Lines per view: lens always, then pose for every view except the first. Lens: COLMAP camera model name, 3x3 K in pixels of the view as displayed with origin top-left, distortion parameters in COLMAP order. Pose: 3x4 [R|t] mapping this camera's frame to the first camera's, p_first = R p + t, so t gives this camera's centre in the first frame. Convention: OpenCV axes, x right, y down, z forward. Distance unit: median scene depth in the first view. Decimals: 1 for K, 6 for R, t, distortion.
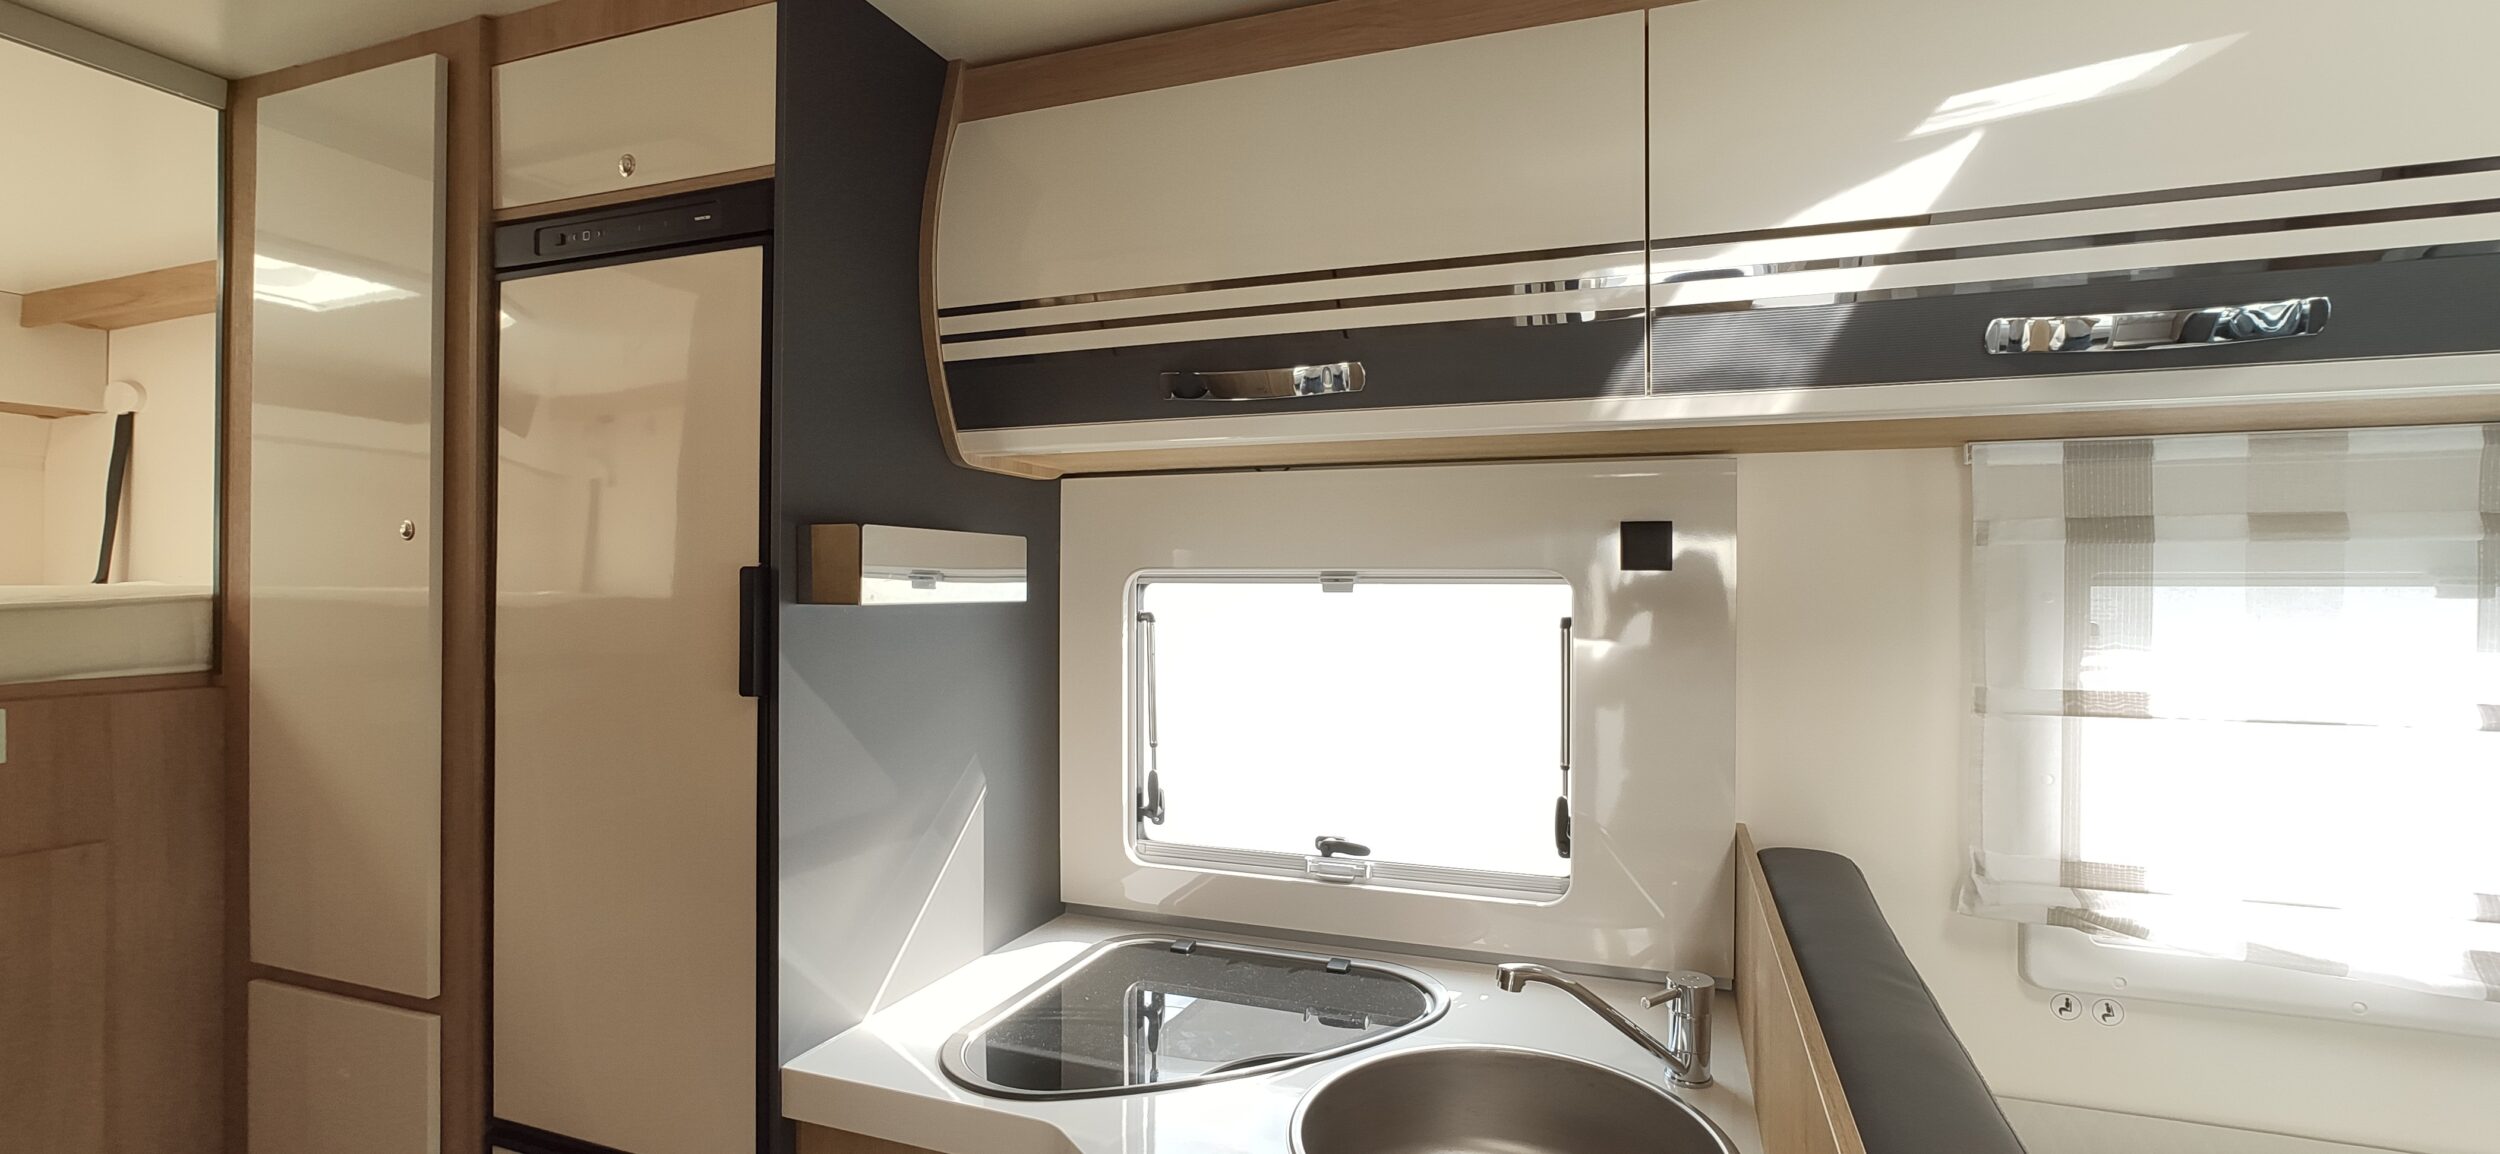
lens RADIAL K [[1091.6, 0, 1262.0], [0, 1091.6, 582.8], [0, 0, 1]] dist [-0.025058, 0.013433]
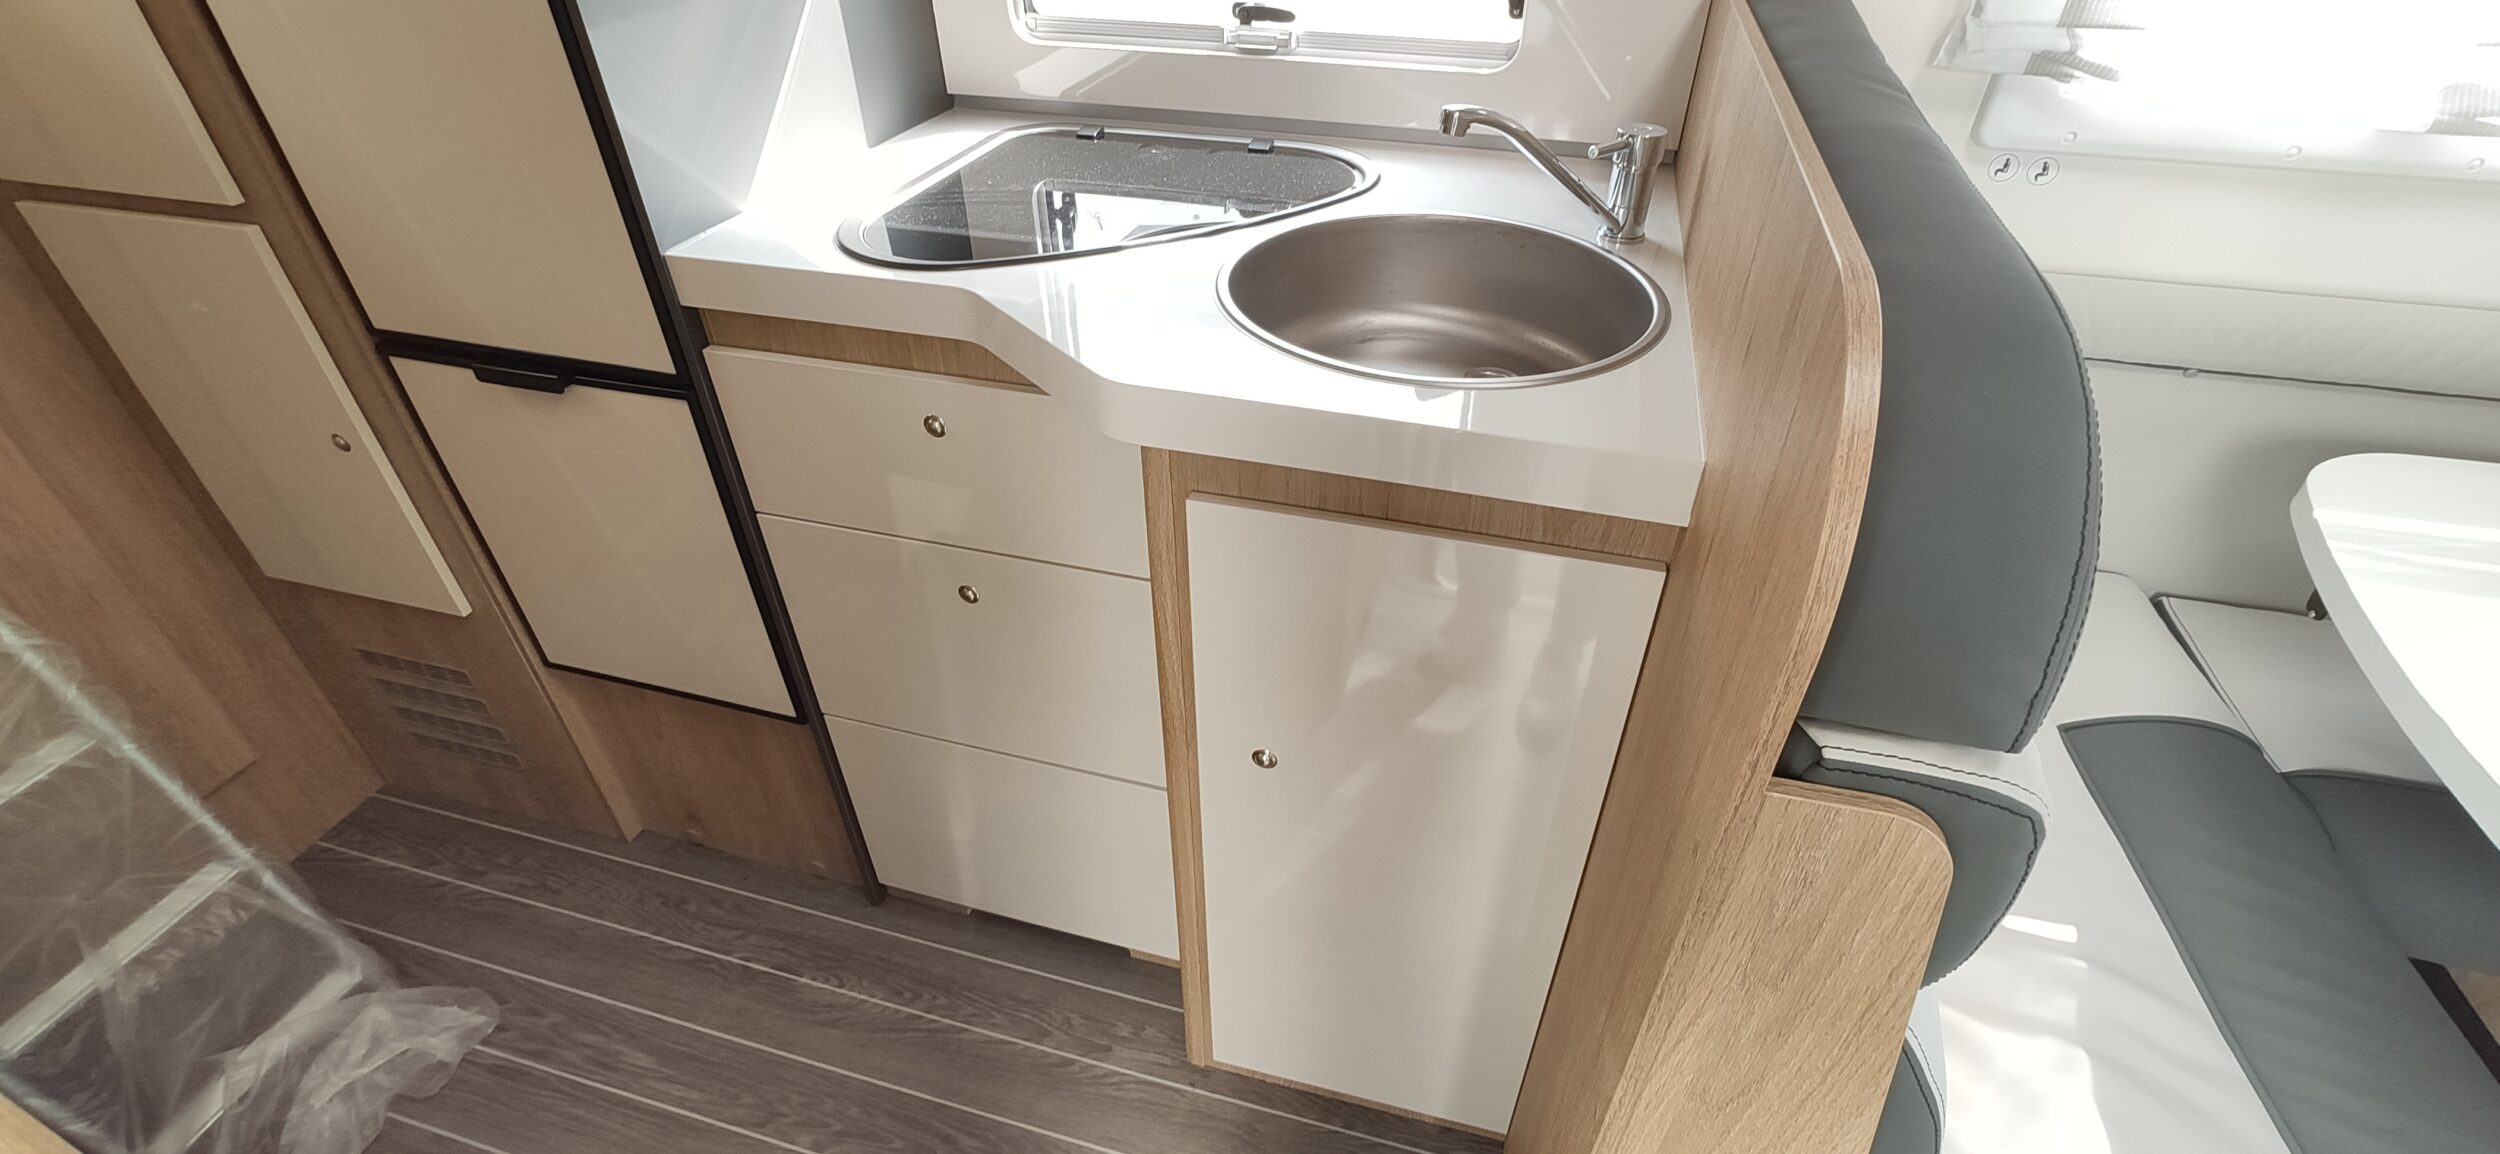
lens RADIAL K [[1091.6, 0, 1262.0], [0, 1091.6, 582.8], [0, 0, 1]] dist [-0.025058, 0.013433]
pose [[0.996740, -0.048862, 0.064208, -0.007266], [0.000266, 0.797770, 0.602962, 0.105821], [-0.080685, -0.600979, 0.795182, 0.050676]]
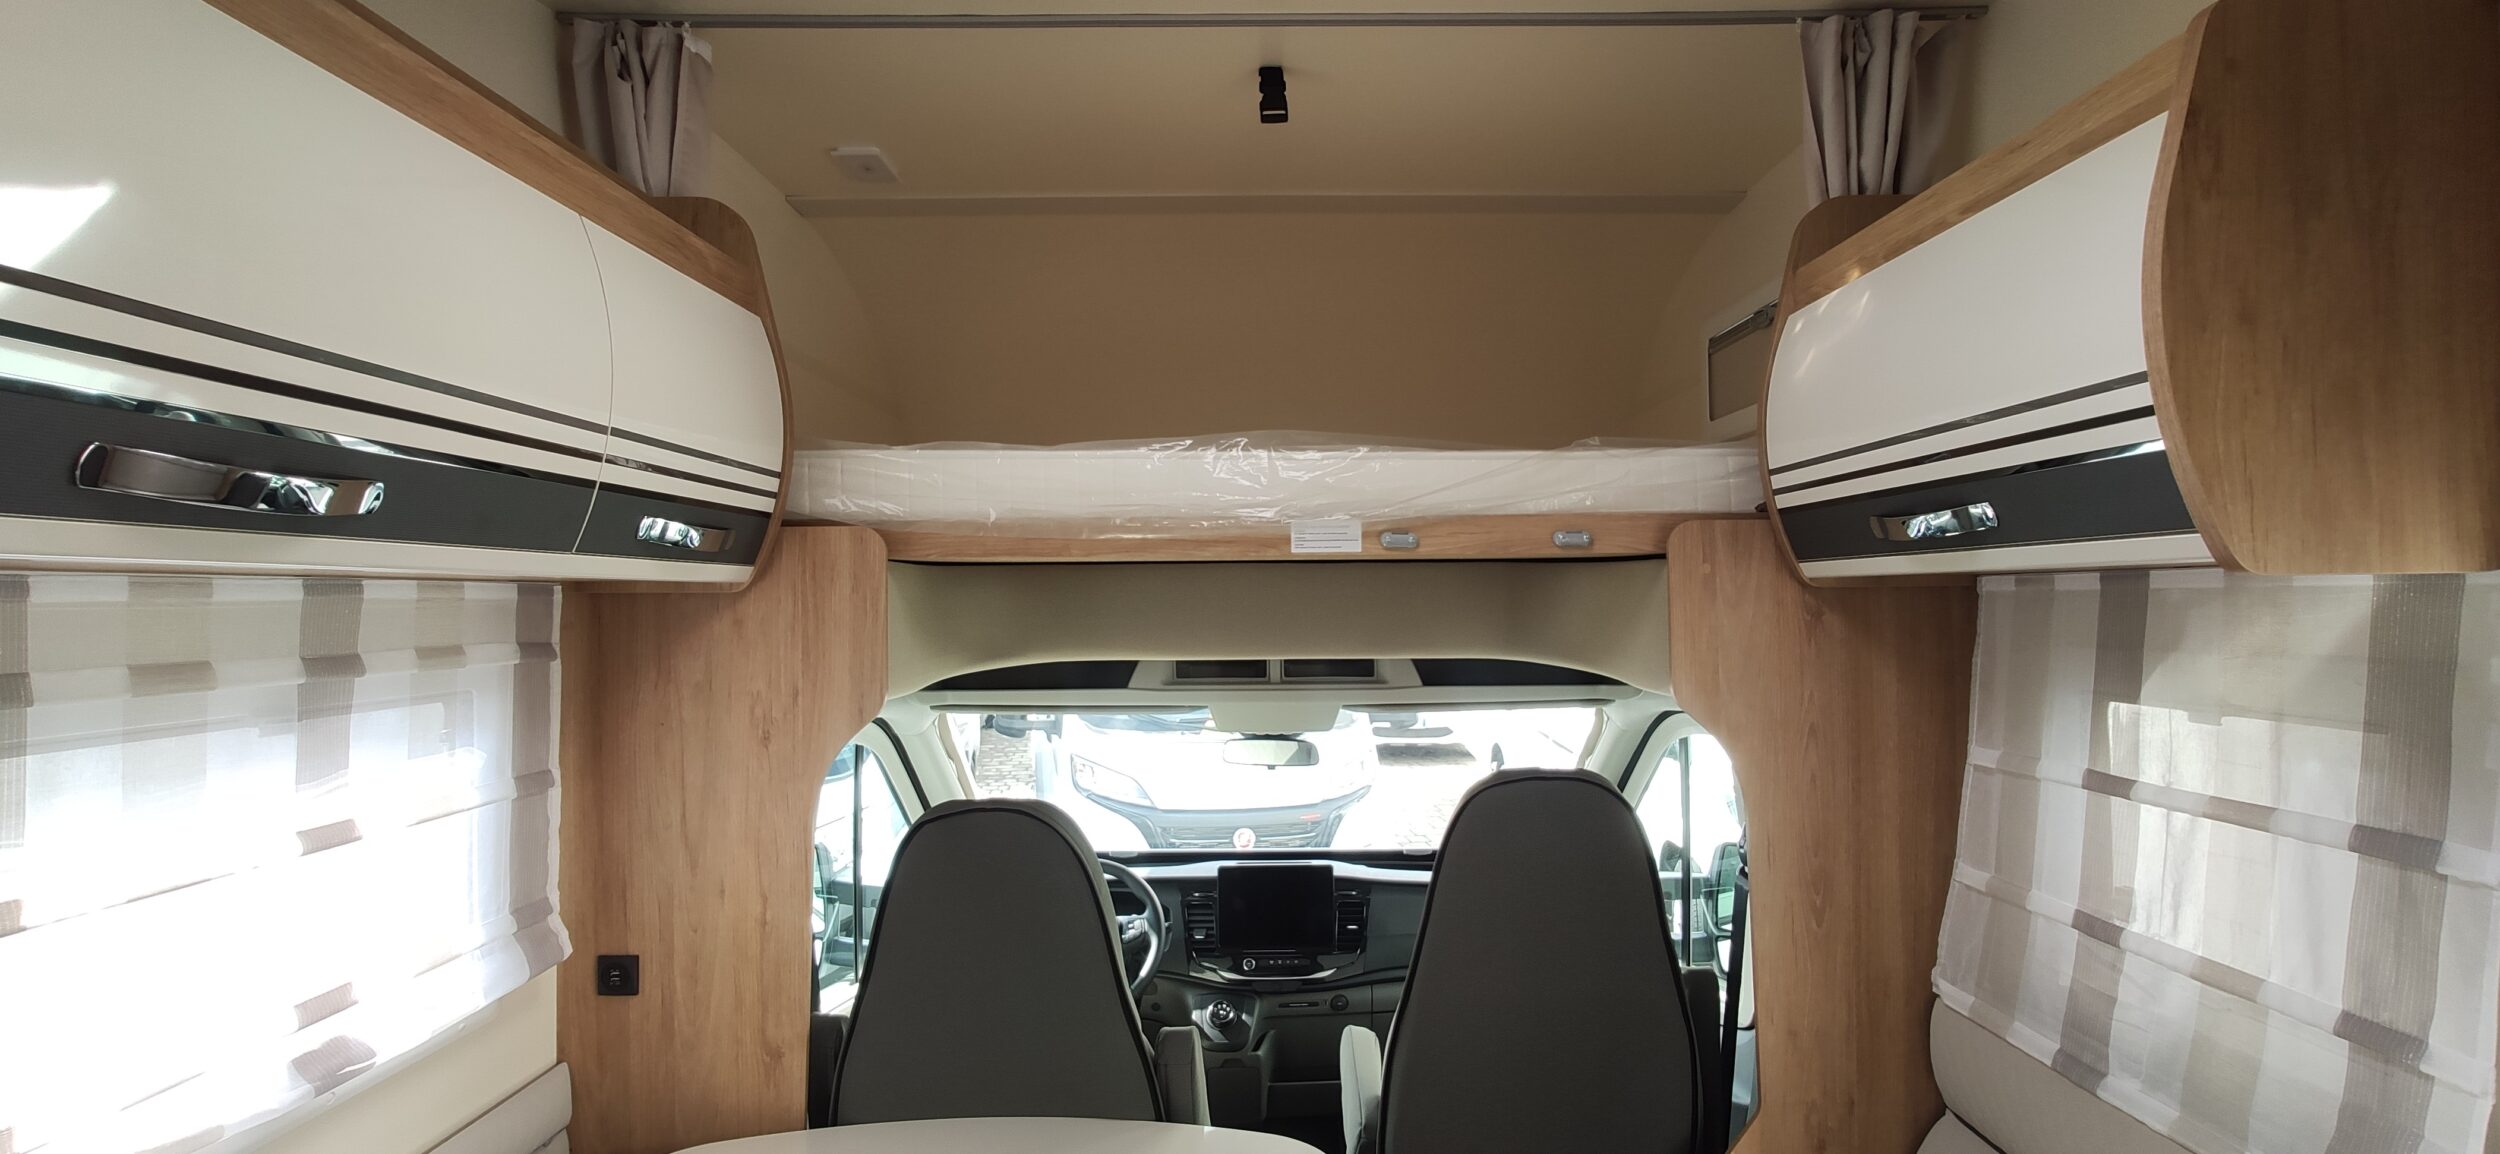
lens RADIAL K [[1091.6, 0, 1262.0], [0, 1091.6, 582.8], [0, 0, 1]] dist [-0.025058, 0.013433]
pose [[-0.348770, 0.016261, 0.937067, -0.225819], [0.008126, 0.999864, -0.014327, -0.105702], [-0.937173, 0.002618, -0.348855, 0.415053]]
